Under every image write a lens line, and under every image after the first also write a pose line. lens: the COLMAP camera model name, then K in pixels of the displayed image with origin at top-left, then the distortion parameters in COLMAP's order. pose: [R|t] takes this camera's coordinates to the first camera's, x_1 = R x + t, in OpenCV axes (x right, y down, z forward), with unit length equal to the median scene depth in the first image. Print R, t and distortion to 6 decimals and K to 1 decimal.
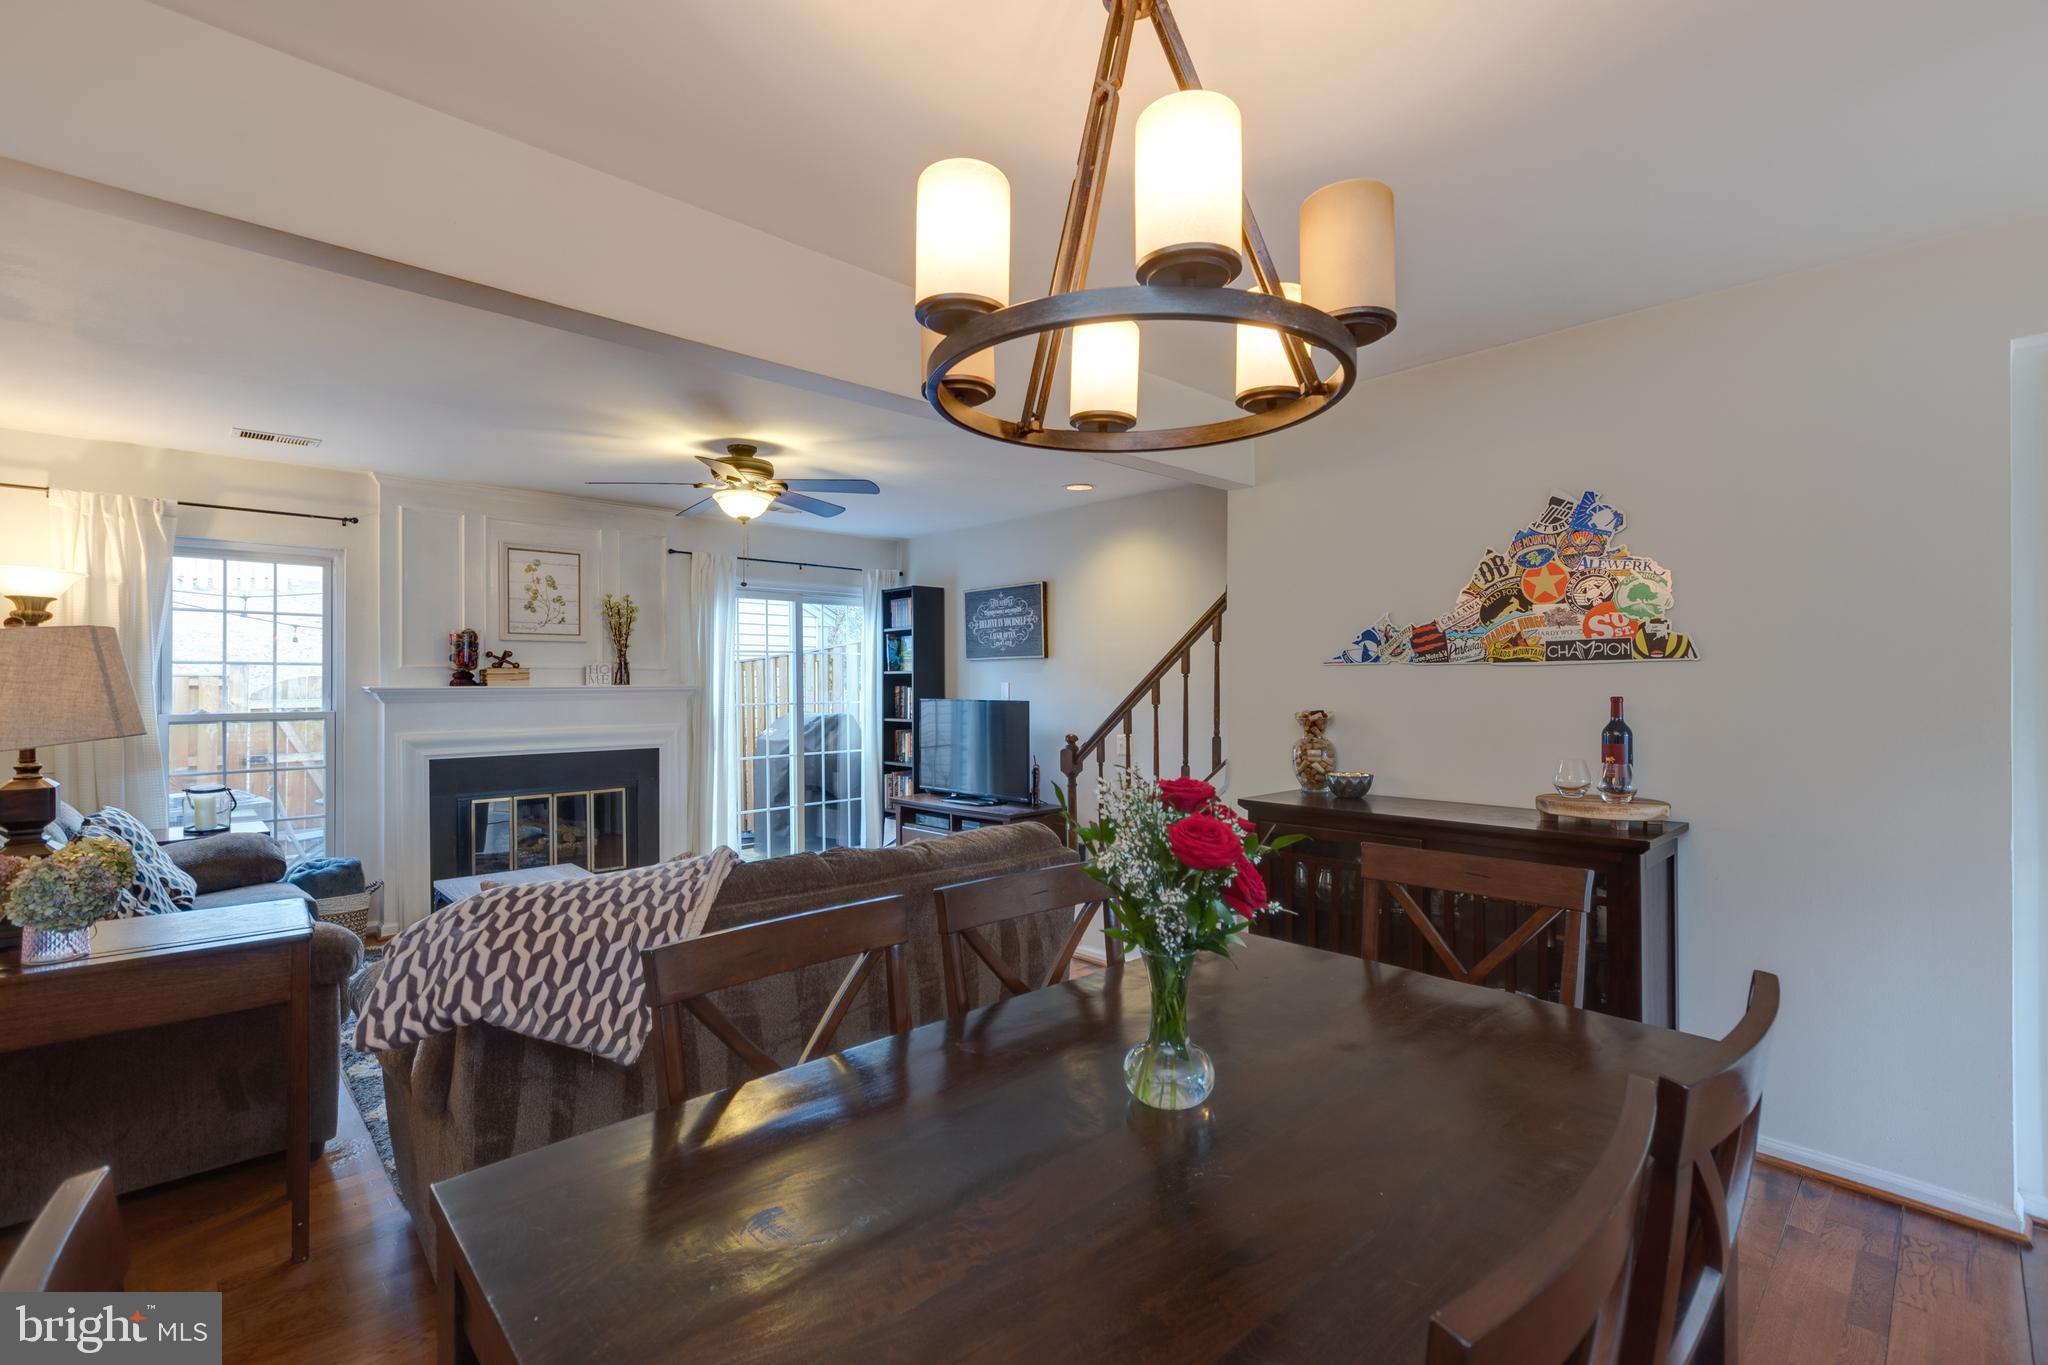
lens RADIAL K [[899.8, 0, 1029.5], [0, 899.8, 682.9], [0, 0, 1]] dist [-0.001420, 0.000122]
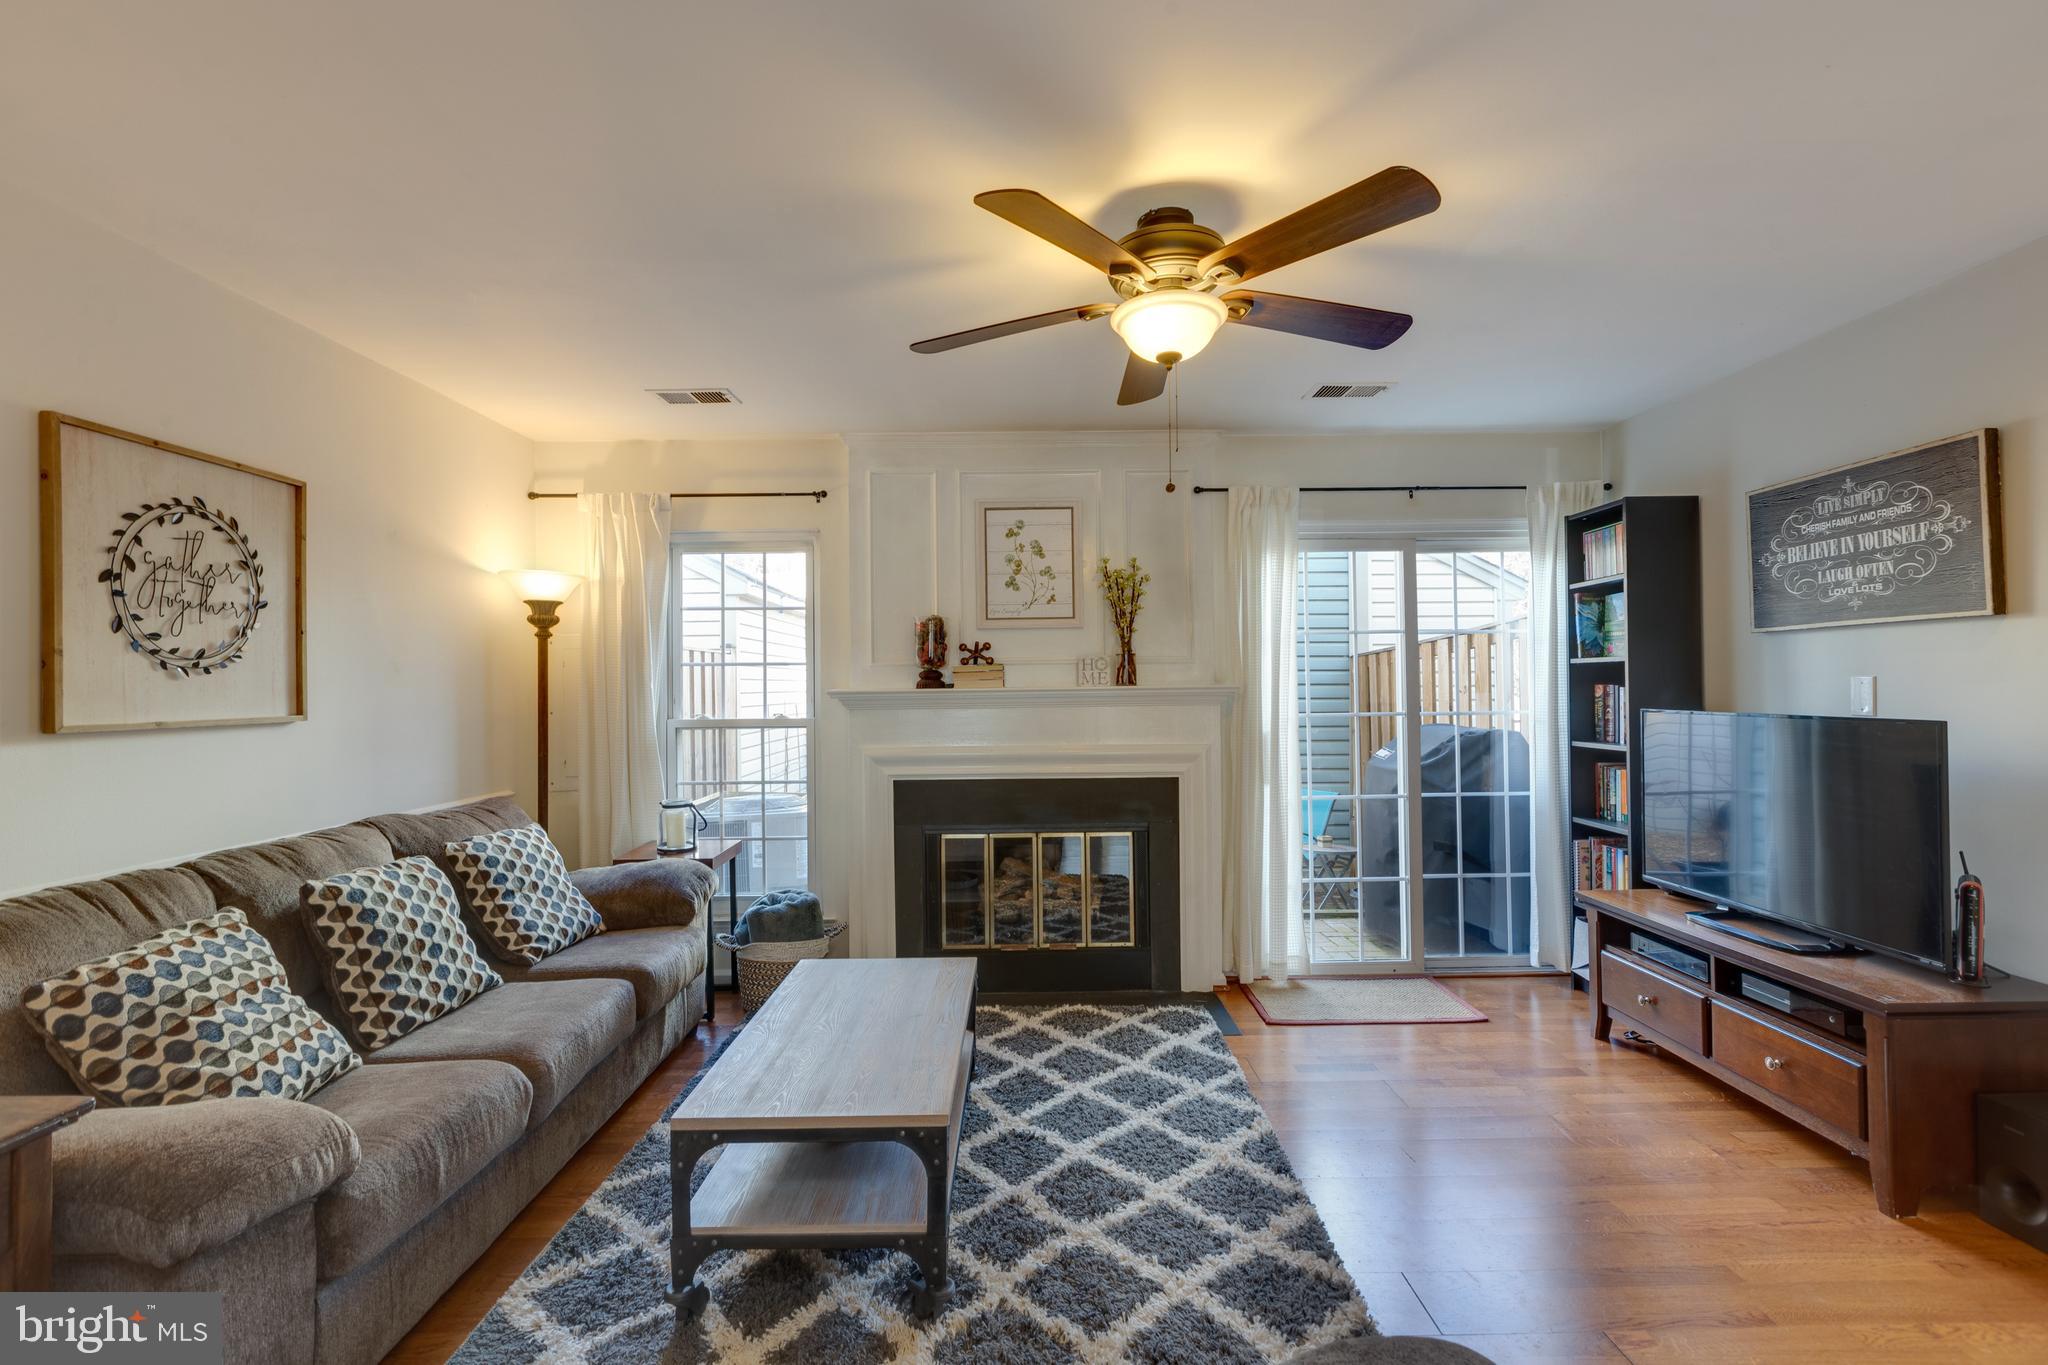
lens RADIAL K [[899.8, 0, 1029.5], [0, 899.8, 682.9], [0, 0, 1]] dist [-0.001420, 0.000122]
pose [[0.722490, -0.007386, -0.691342, -0.017468], [0.007810, 0.999966, -0.002521, 0.001083], [0.691337, -0.003578, 0.722523, 0.384878]]
